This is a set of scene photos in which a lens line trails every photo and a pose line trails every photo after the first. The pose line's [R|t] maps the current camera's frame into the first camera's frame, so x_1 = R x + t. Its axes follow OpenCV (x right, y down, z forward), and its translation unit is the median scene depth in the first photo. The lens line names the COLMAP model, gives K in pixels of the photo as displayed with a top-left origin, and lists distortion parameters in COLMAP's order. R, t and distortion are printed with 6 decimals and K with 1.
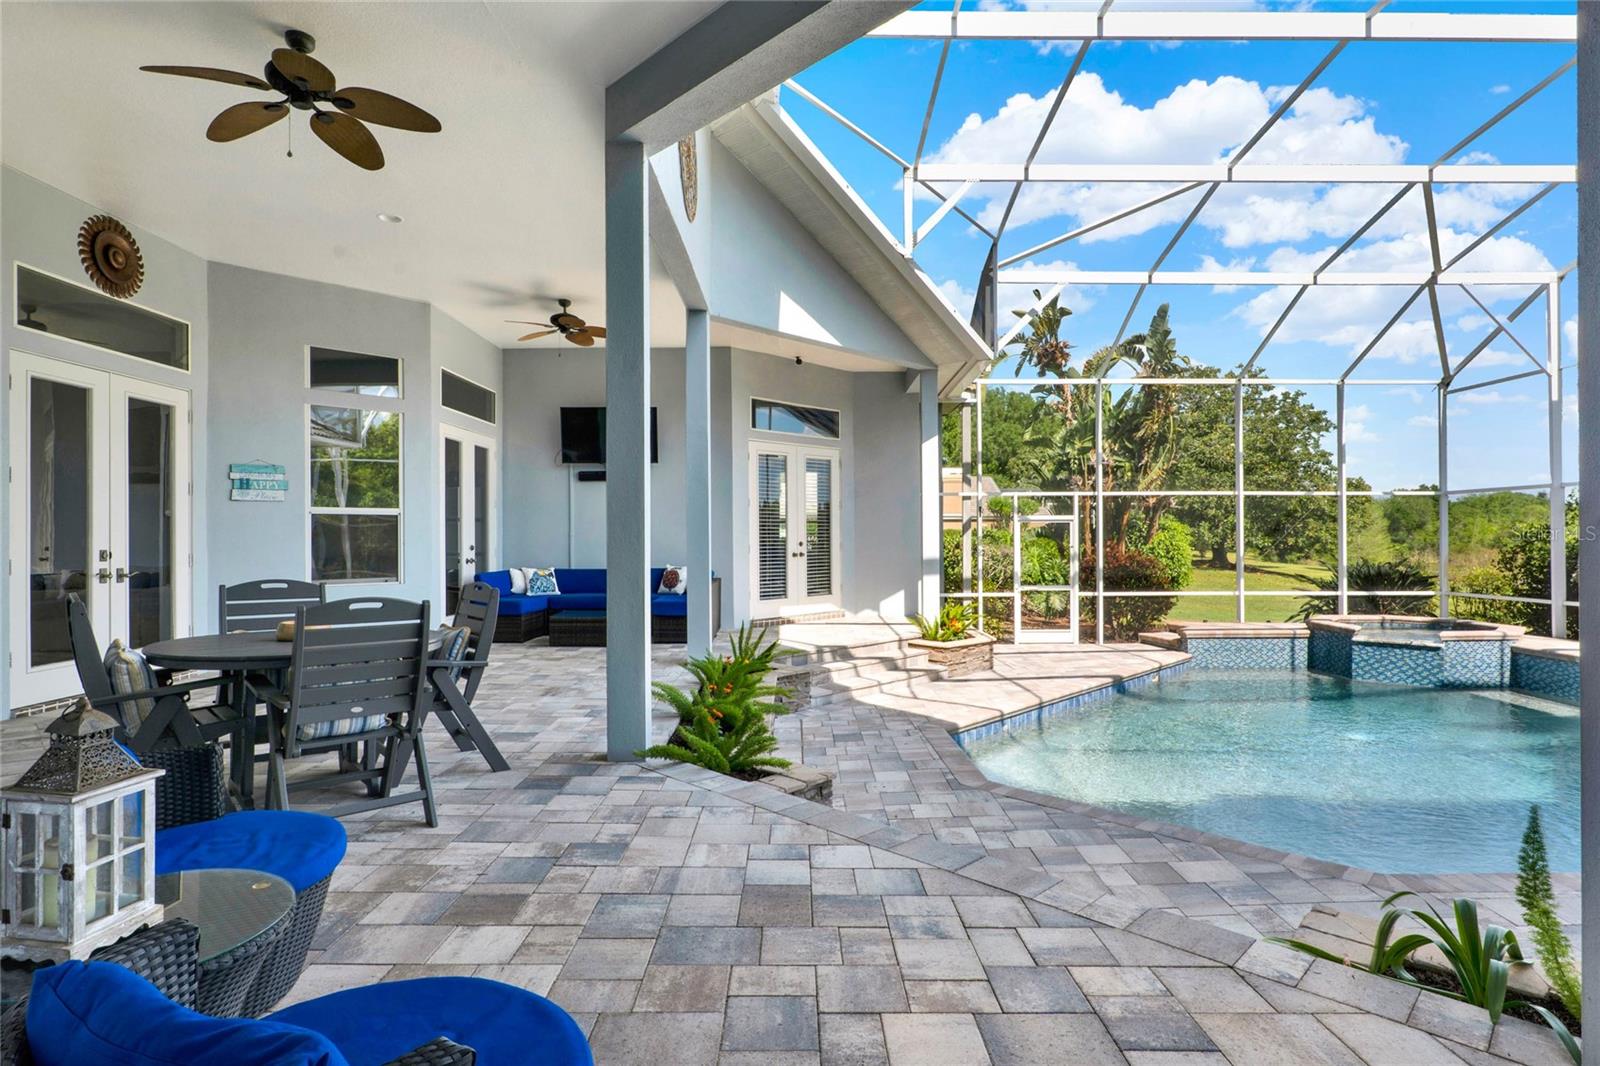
lens RADIAL K [[795.0, 0, 795.4], [0, 795.0, 532.1], [0, 0, 1]] dist [-0.019812, 0.000620]
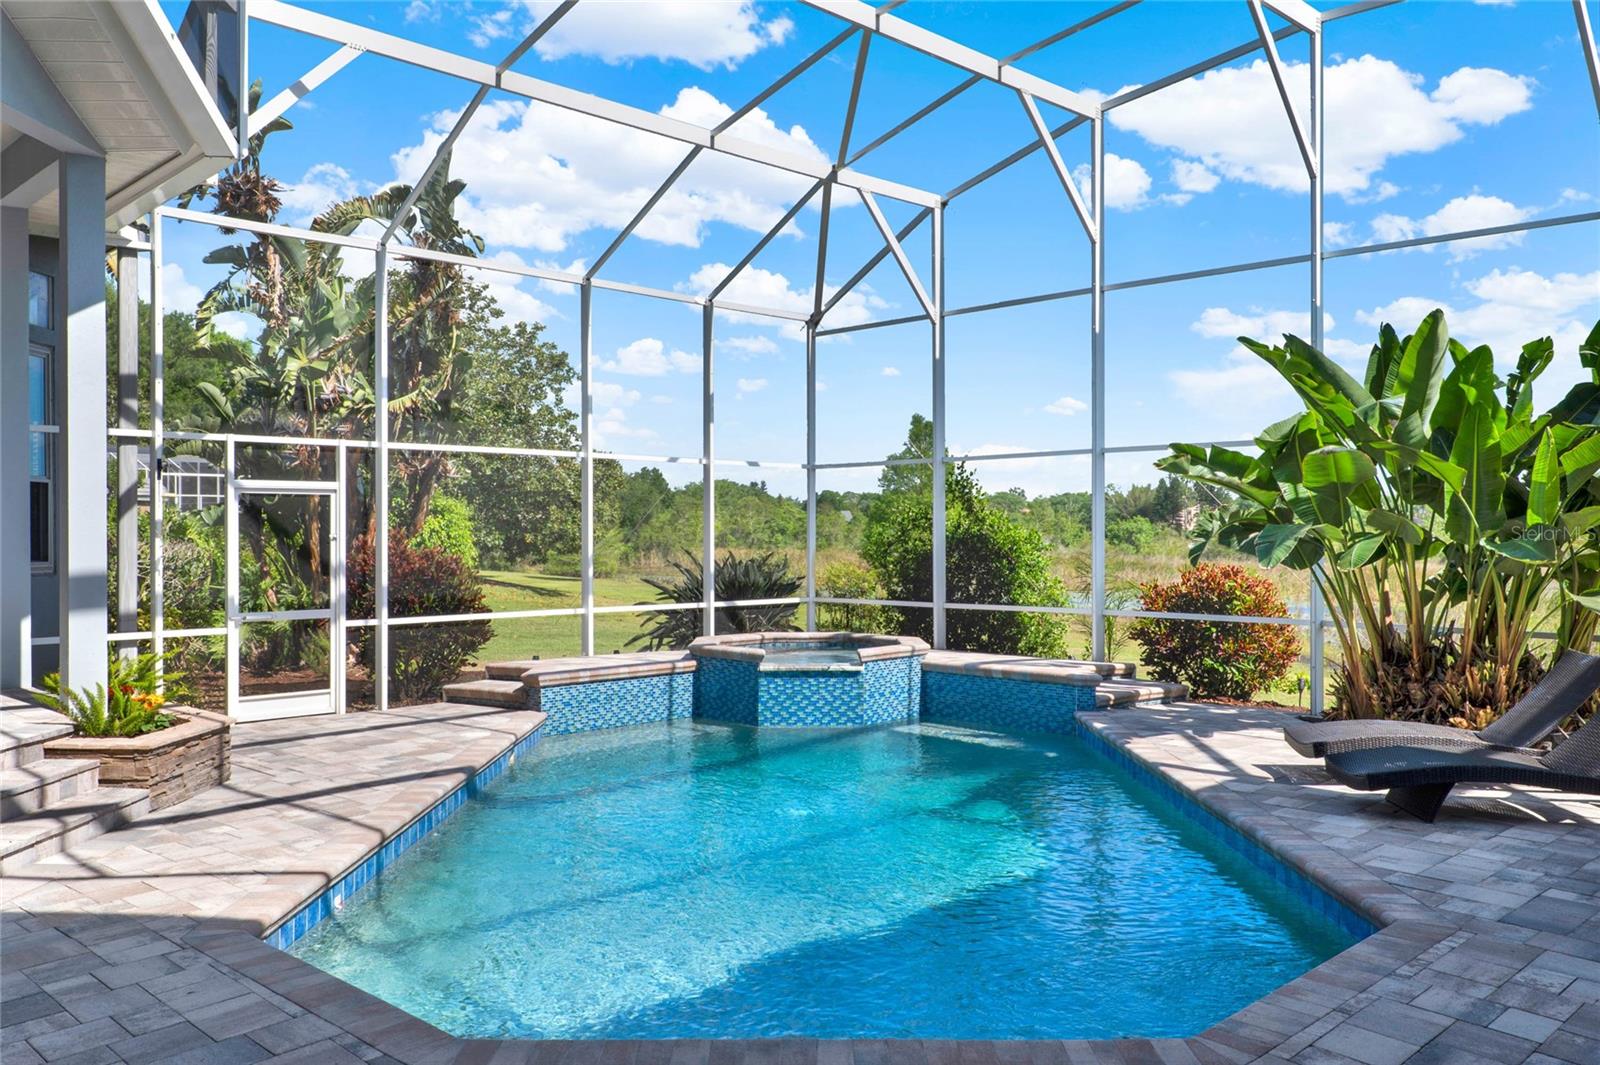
lens RADIAL K [[1283.6, 0, 790.6], [0, 1283.6, 522.2], [0, 0, 1]] dist [0.006269, 0.003914]
pose [[0.701873, 0.006797, 0.712270, -0.072943], [-0.004310, 0.999977, -0.005295, 0.011664], [-0.712289, 0.000647, 0.701886, 0.170928]]
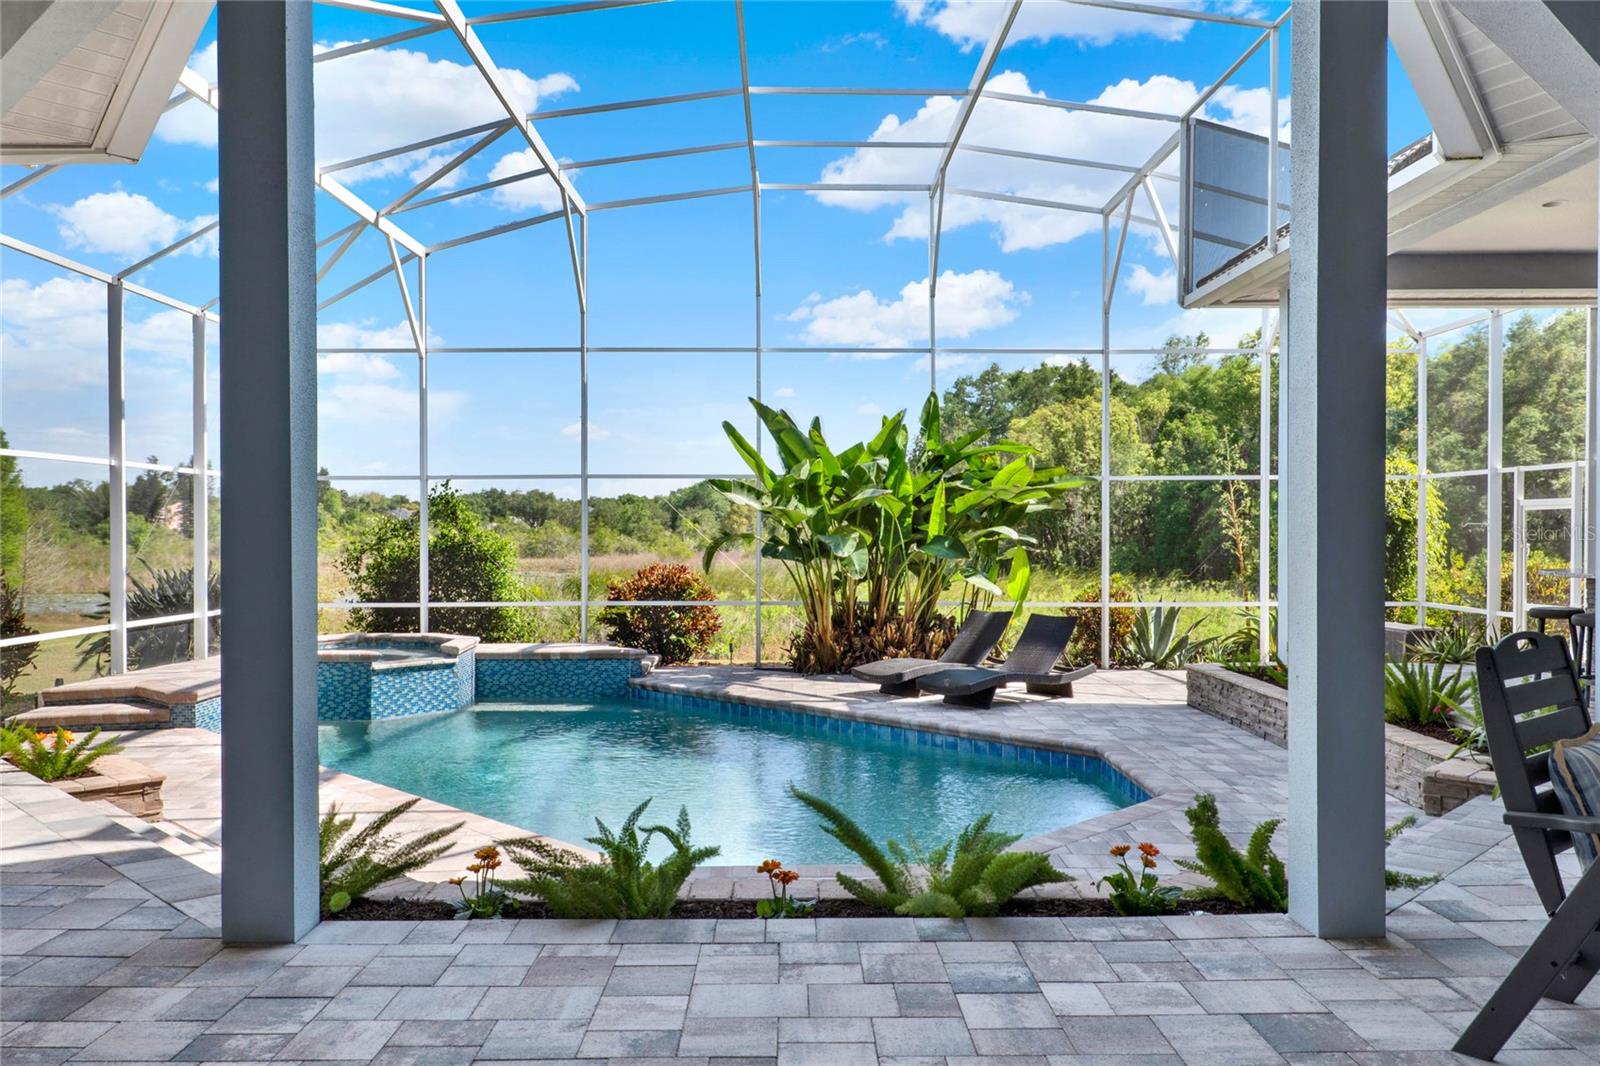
lens RADIAL K [[1193.7, 0, 795.2], [0, 1193.7, 534.6], [0, 0, 1]] dist [0.022188, -0.005732]
pose [[-0.007519, -0.002299, 0.999969, -0.418409], [-0.003747, 0.999990, 0.002271, 0.002450], [-0.999965, -0.003730, -0.007528, 0.551321]]
